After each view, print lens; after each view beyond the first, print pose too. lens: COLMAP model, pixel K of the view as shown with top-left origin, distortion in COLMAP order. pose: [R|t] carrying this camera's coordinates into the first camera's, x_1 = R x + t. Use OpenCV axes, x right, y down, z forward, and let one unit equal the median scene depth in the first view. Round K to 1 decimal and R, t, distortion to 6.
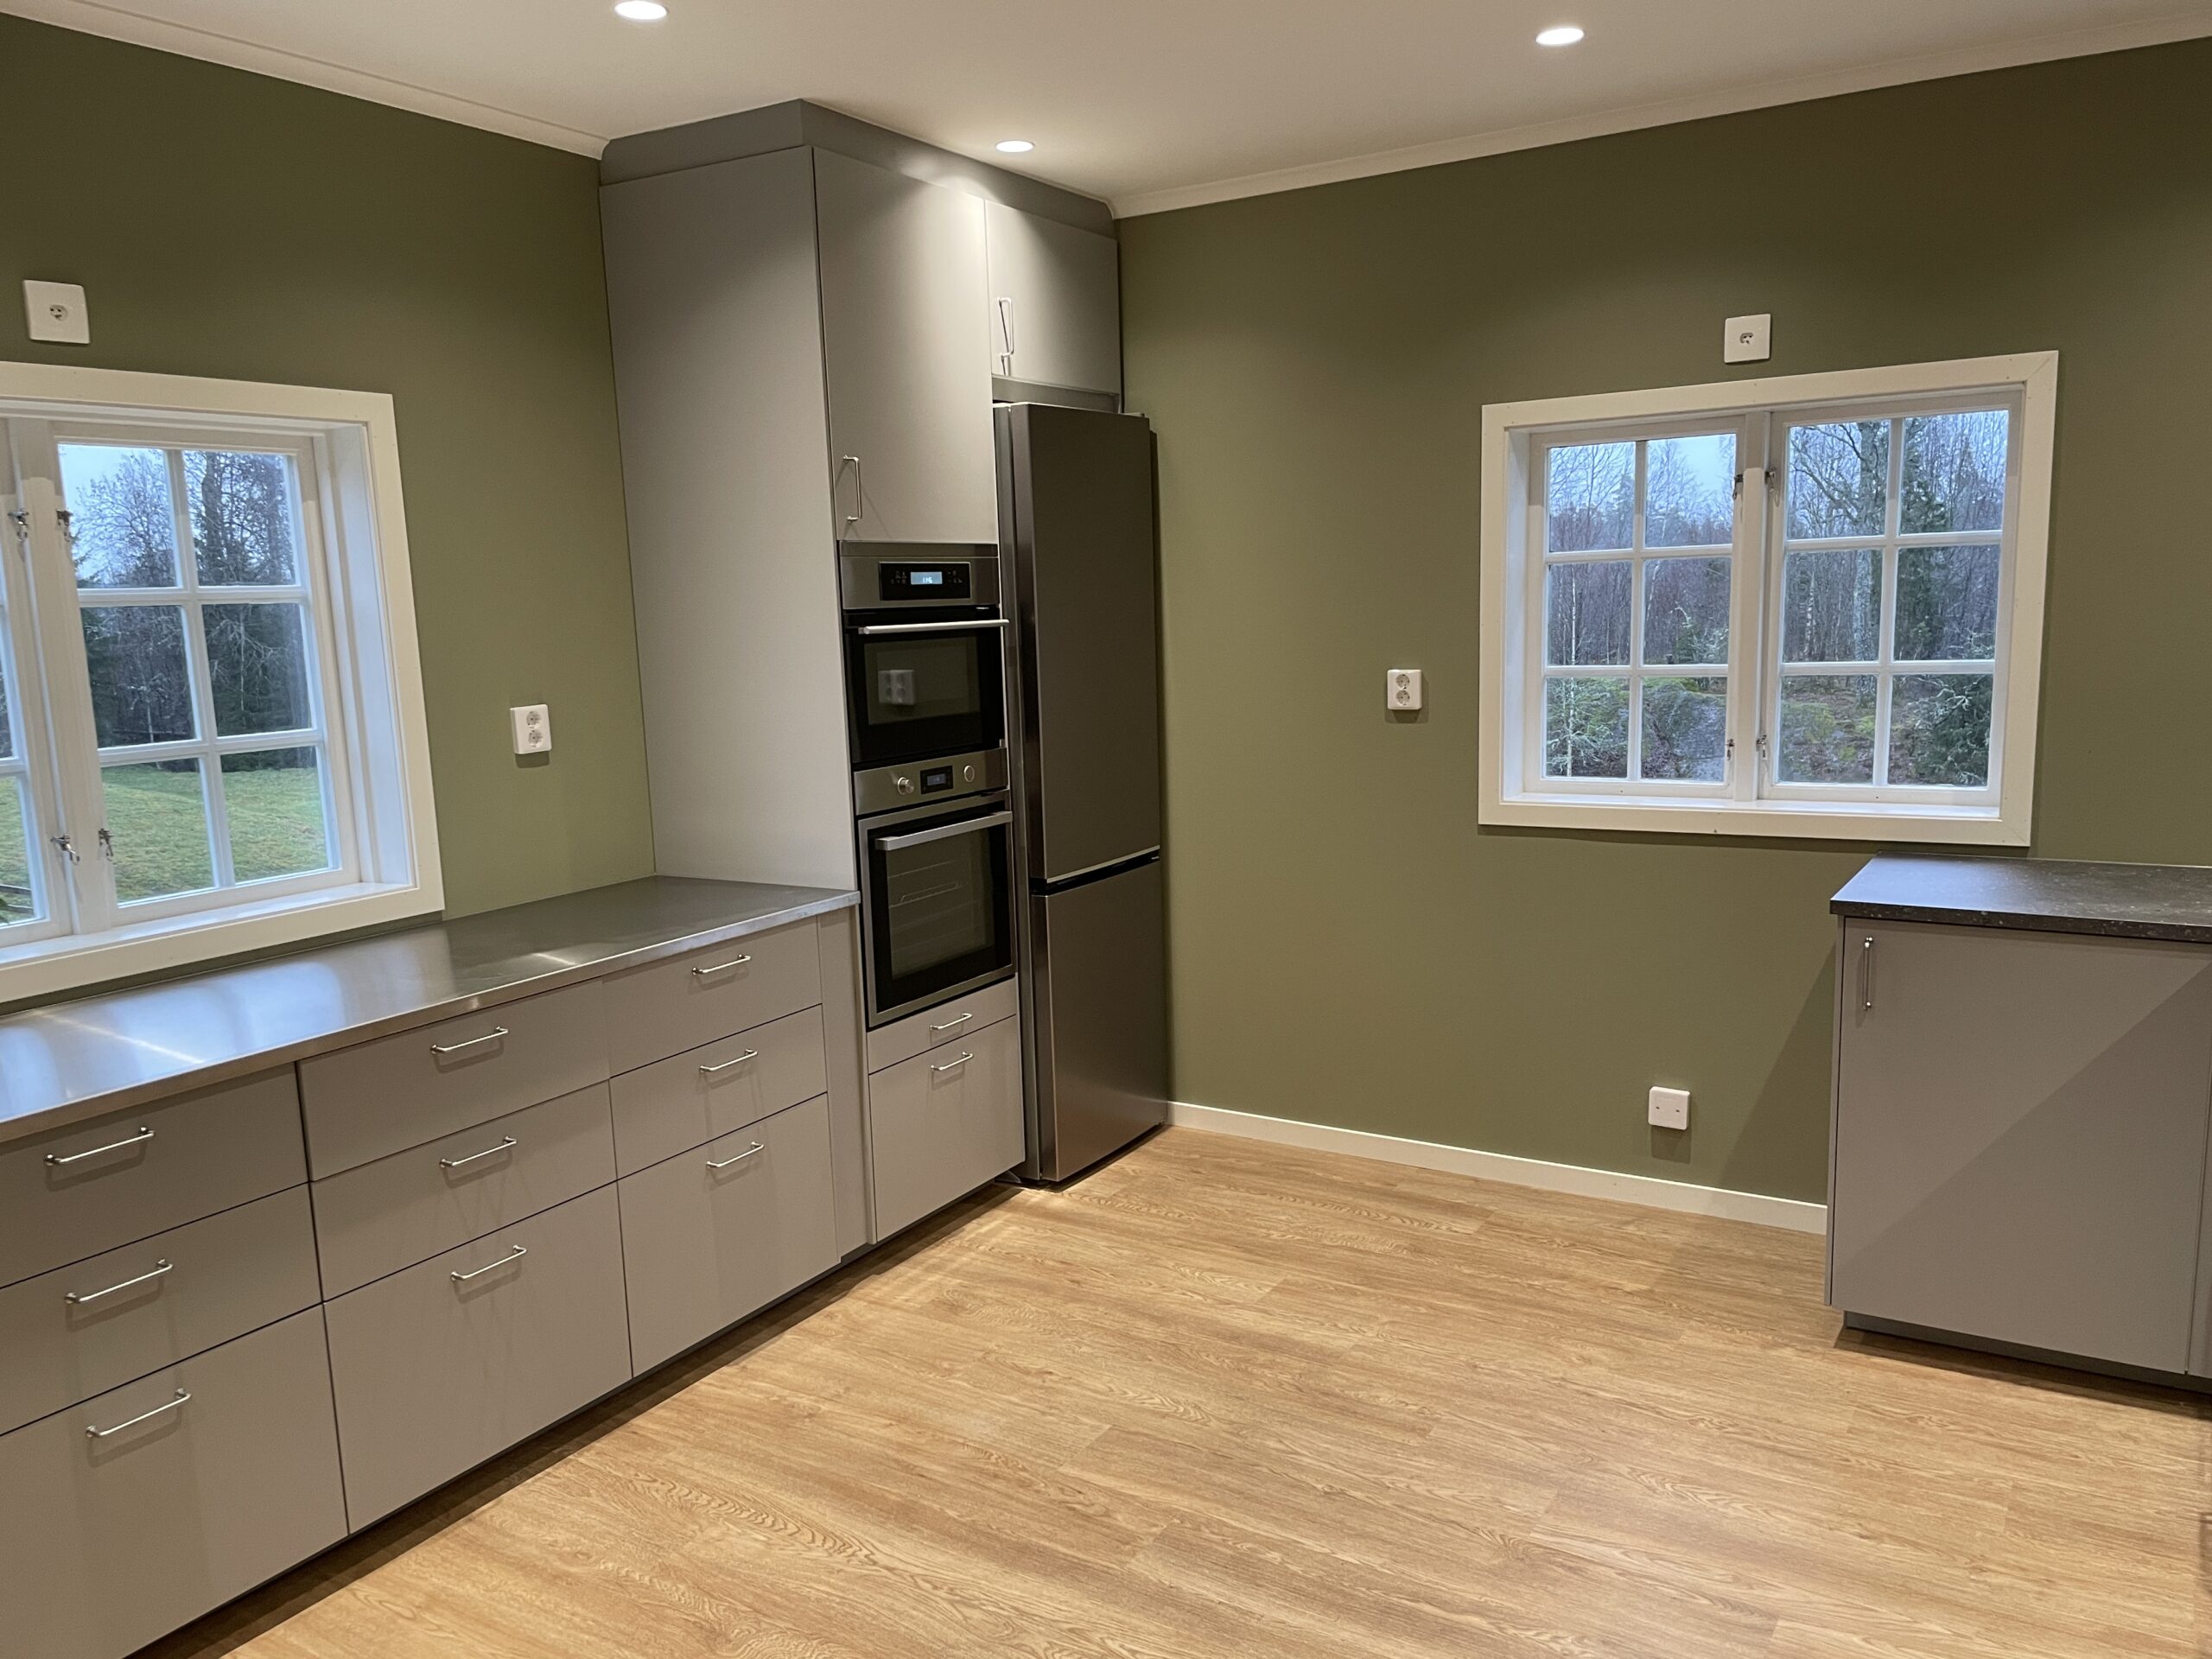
lens RADIAL K [[1672.2, 0, 1102.5], [0, 1672.2, 841.1], [0, 0, 1]] dist [0.054042, -0.056807]
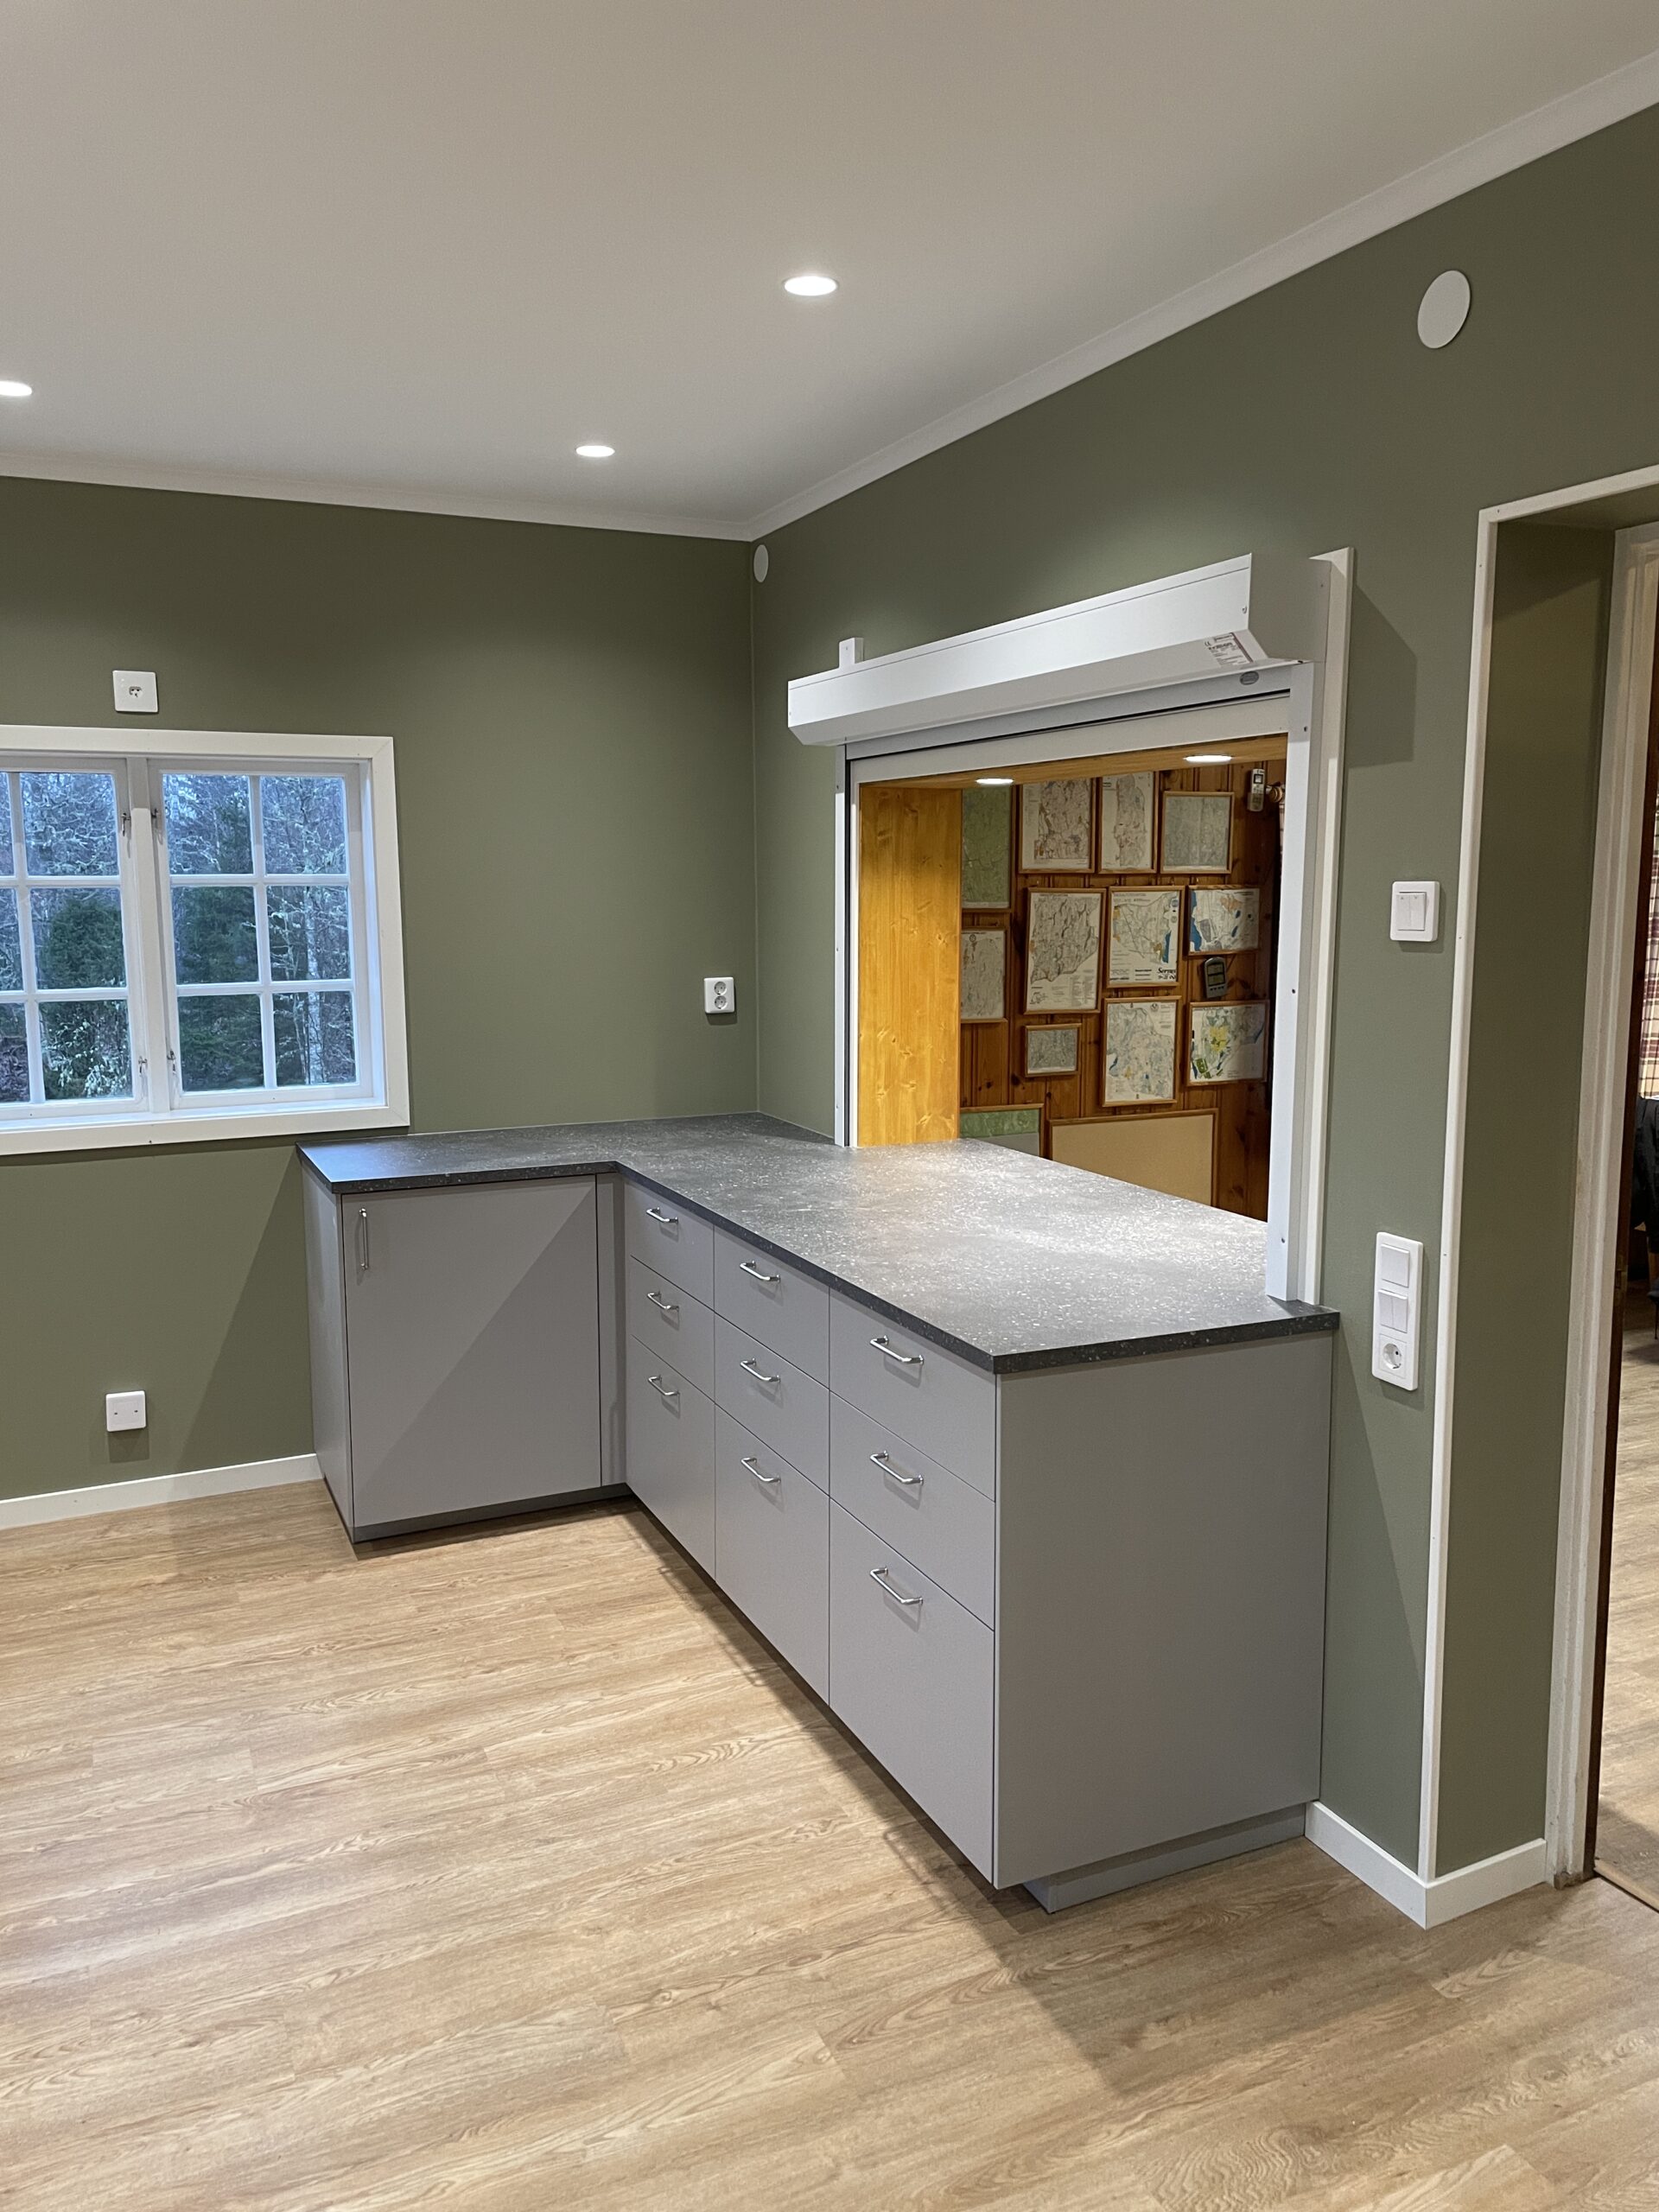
lens RADIAL K [[1672.2, 0, 834.1], [0, 1672.2, 1089.3], [0, 0, 1]] dist [0.054042, -0.056807]
pose [[0.552920, -0.078101, 0.829566, -0.348508], [0.115291, 0.993192, 0.016663, -0.008811], [-0.825220, 0.086428, 0.558160, 0.043628]]
